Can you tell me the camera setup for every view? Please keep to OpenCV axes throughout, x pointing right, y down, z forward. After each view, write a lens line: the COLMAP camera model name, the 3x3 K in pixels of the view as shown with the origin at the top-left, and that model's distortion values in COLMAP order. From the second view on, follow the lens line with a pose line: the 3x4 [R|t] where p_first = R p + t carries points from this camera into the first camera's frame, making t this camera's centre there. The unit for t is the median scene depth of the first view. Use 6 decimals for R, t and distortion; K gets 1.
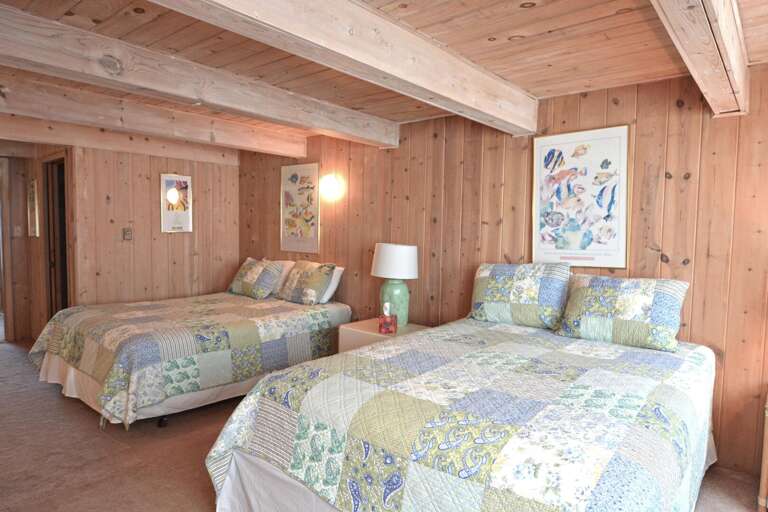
lens RADIAL K [[469.1, 0, 385.1], [0, 469.1, 257.2], [0, 0, 1]] dist [-0.021501, -0.001134]
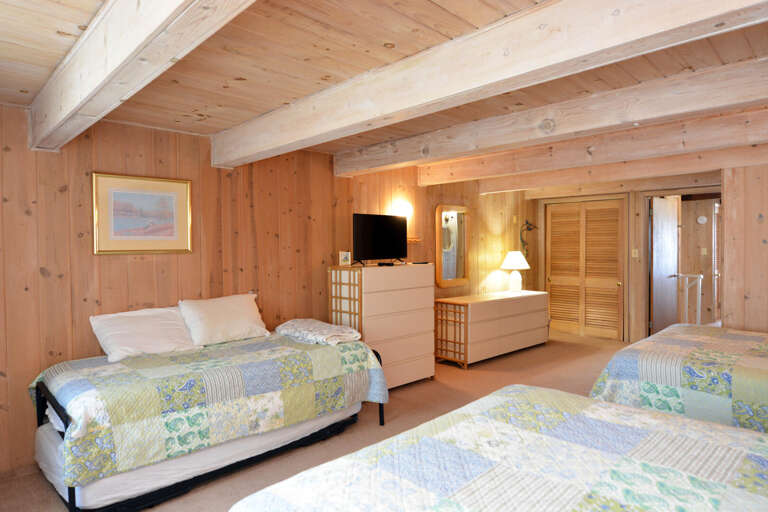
lens RADIAL K [[469.1, 0, 385.2], [0, 469.1, 255.4], [0, 0, 1]] dist [-0.021501, -0.001134]
pose [[-0.108411, 0.002102, -0.994104, 0.717462], [-0.052081, 0.998612, 0.007791, -0.033541], [0.992741, 0.052619, -0.108151, 0.659658]]
